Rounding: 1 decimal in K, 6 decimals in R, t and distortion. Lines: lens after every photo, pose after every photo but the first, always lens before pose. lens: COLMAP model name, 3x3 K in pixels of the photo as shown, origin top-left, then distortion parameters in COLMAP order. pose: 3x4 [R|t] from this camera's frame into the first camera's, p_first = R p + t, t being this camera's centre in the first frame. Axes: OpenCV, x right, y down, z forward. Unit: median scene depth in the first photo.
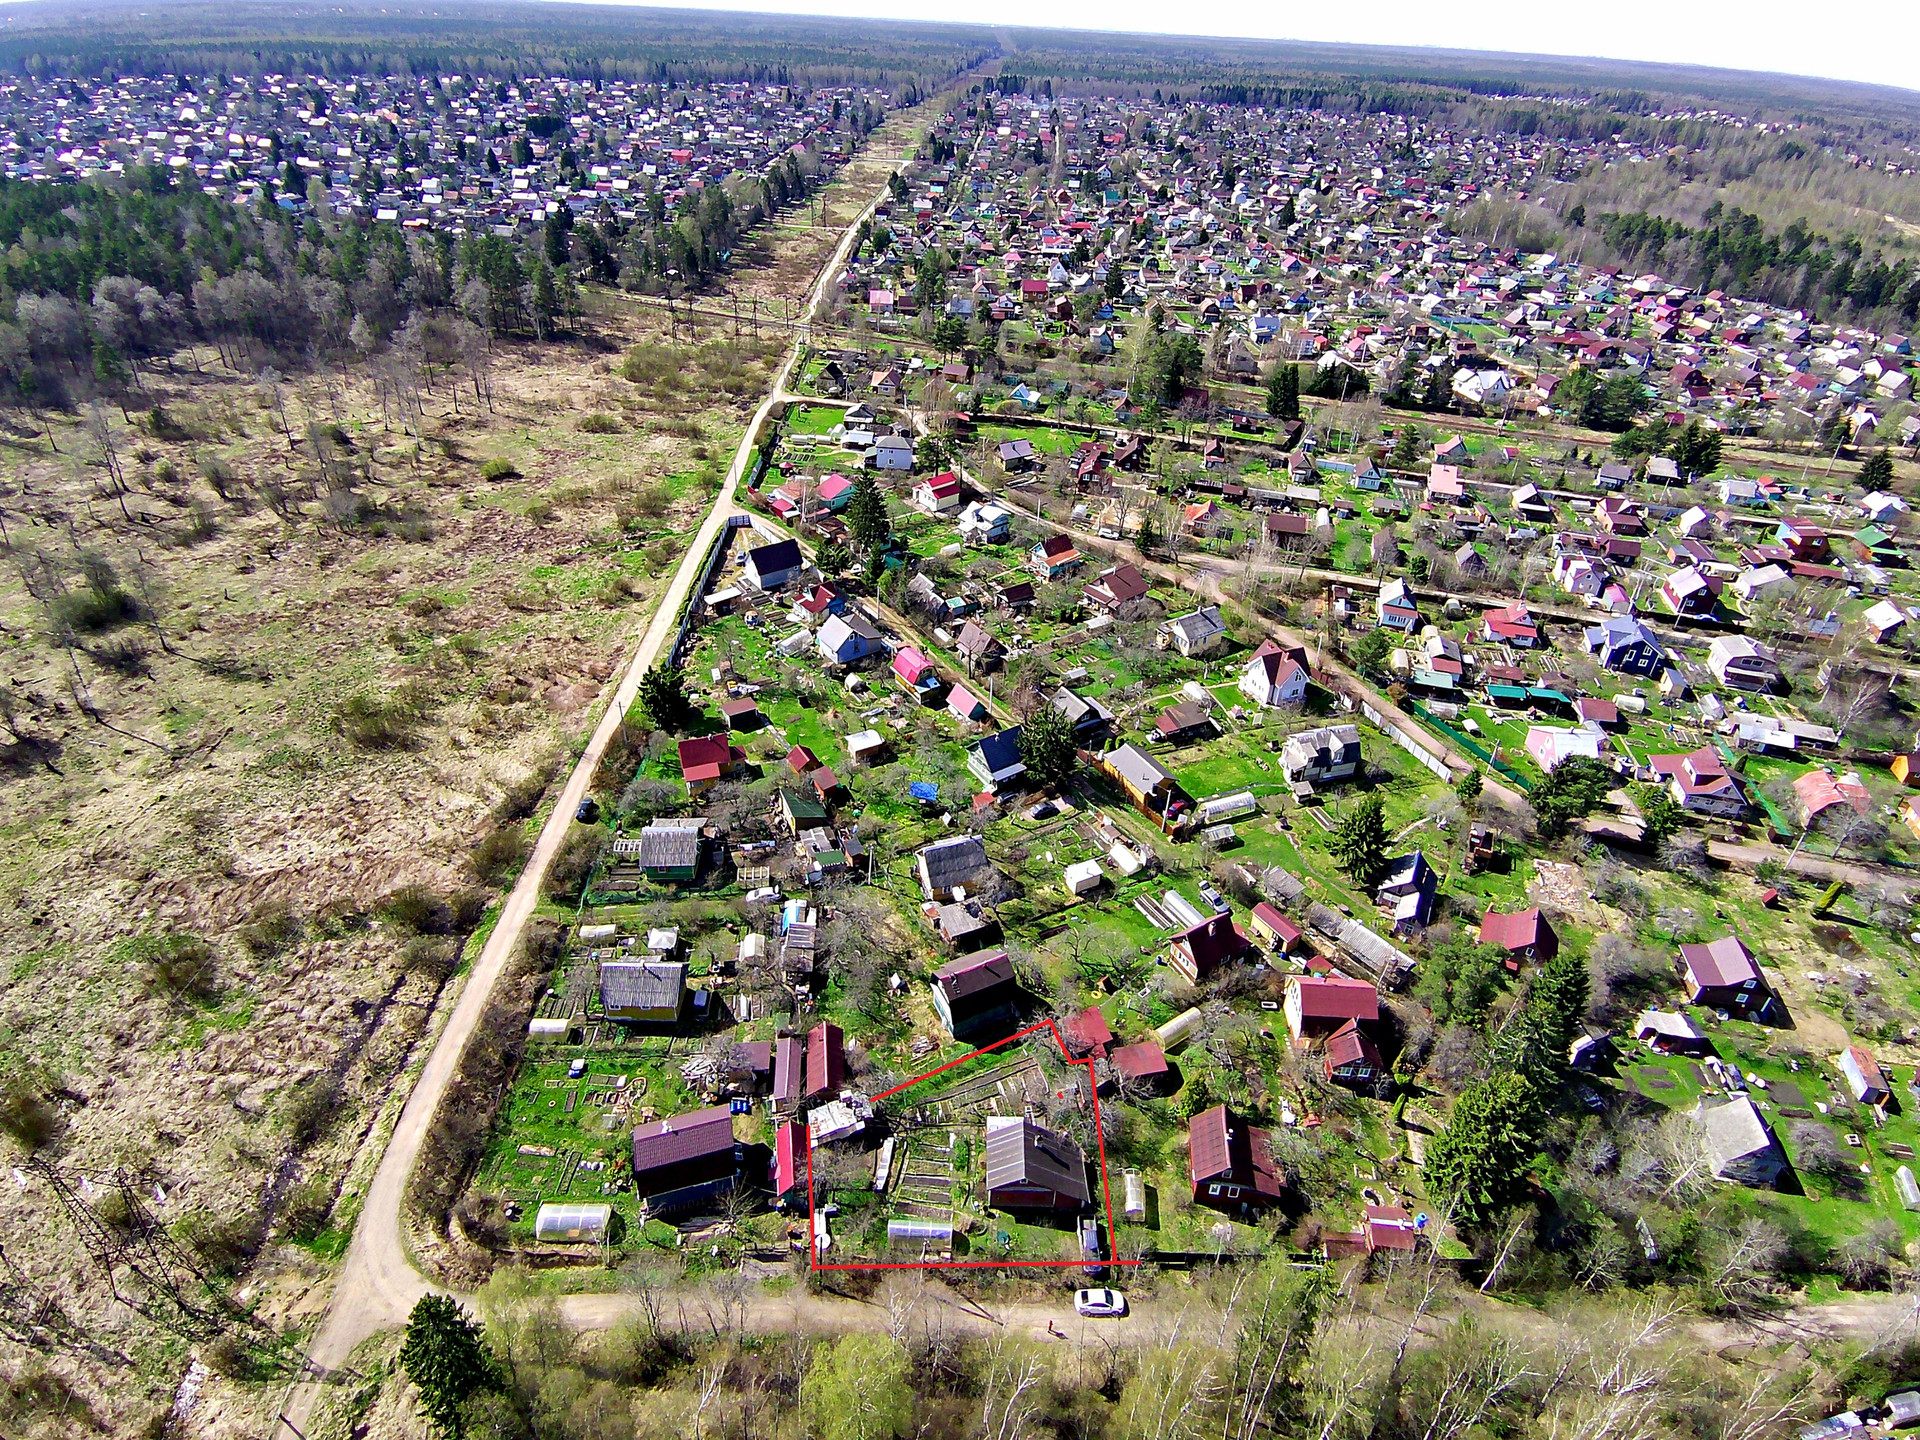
lens RADIAL K [[1037.0, 0, 993.2], [0, 1037.0, 598.8], [0, 0, 1]] dist [0.020801, -0.033710]
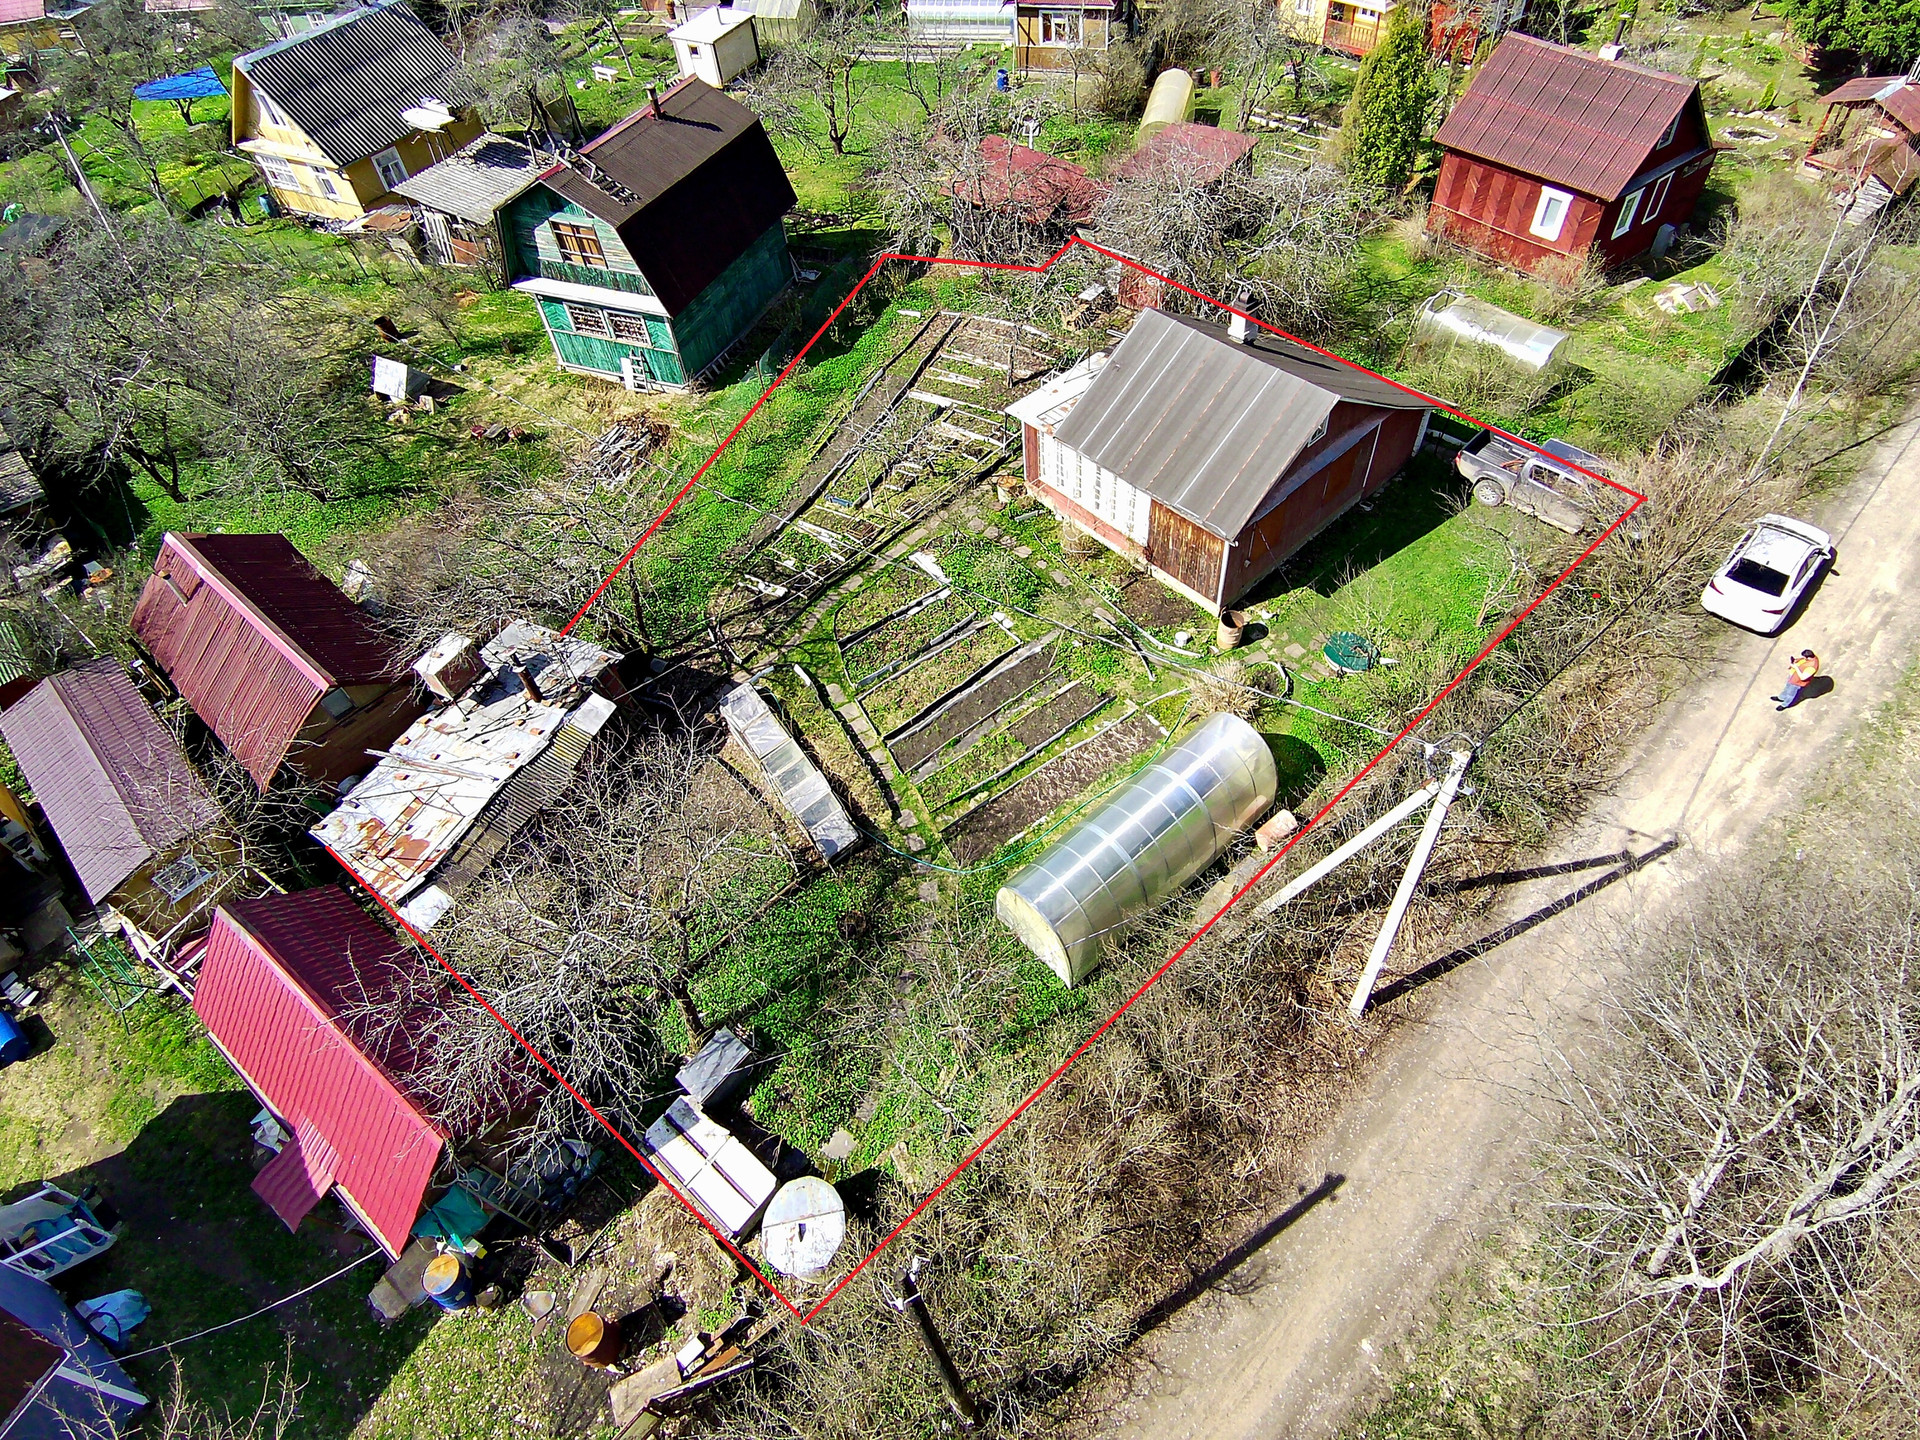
lens RADIAL K [[1037.0, 0, 993.2], [0, 1037.0, 598.8], [0, 0, 1]] dist [0.020801, -0.033710]
pose [[0.733472, -0.544605, 0.406723, -0.143450], [0.411568, 0.832045, 0.371904, 0.448382], [-0.540953, -0.105387, 0.834424, 0.792927]]
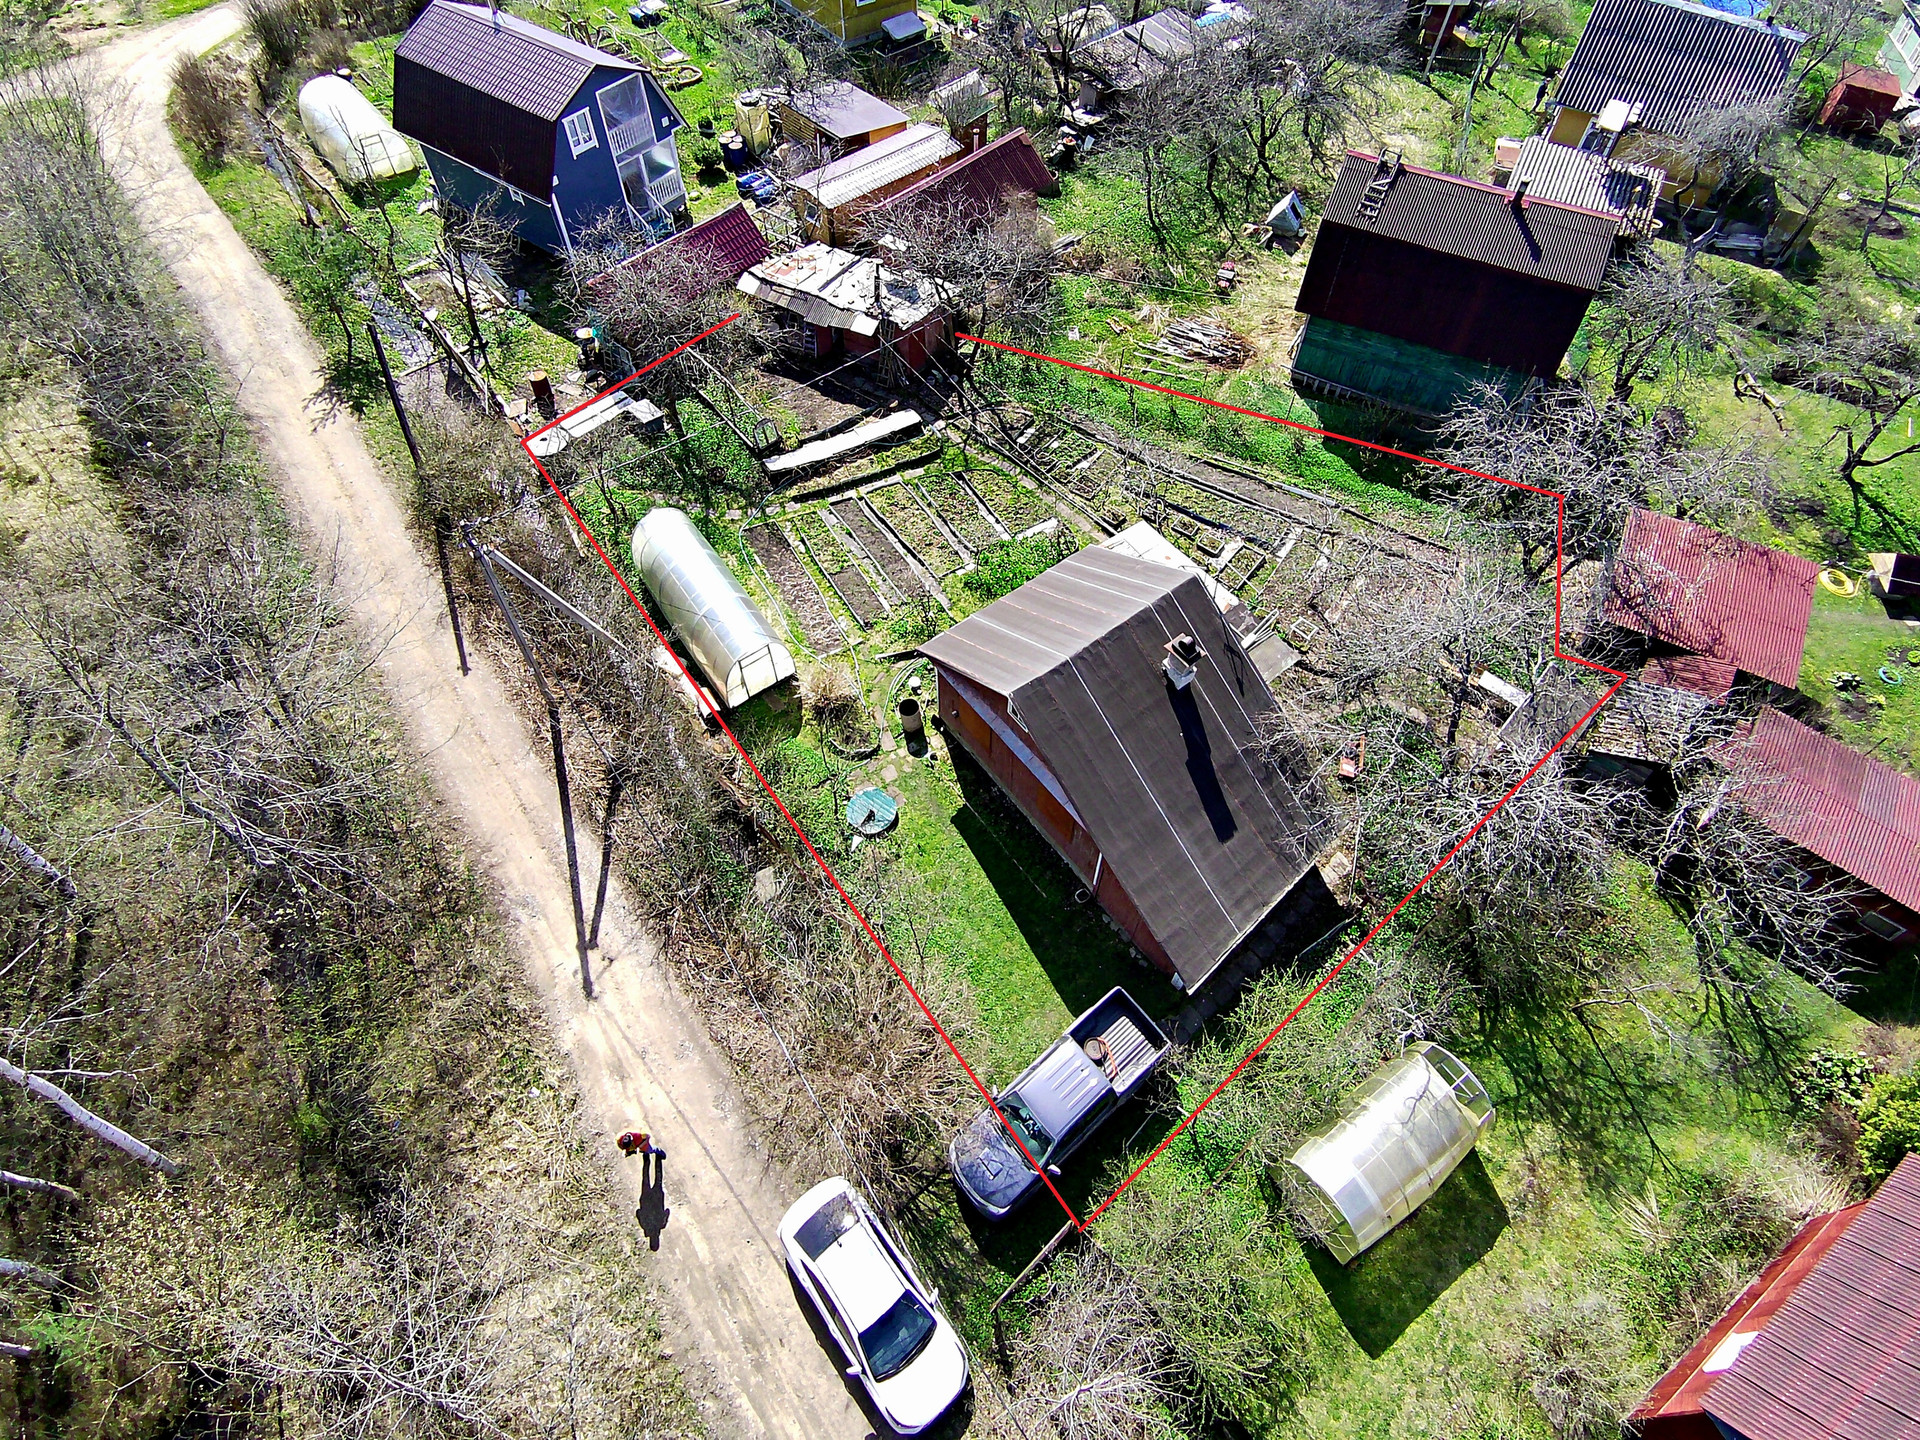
lens RADIAL K [[1034.5, 0, 989.9], [0, 1034.5, 608.0], [0, 0, 1]] dist [0.004150, -0.011584]
pose [[0.615934, 0.598309, -0.512495, 0.125578], [-0.388434, 0.796614, 0.463169, 0.414778], [0.685379, -0.086211, 0.723065, 0.789384]]
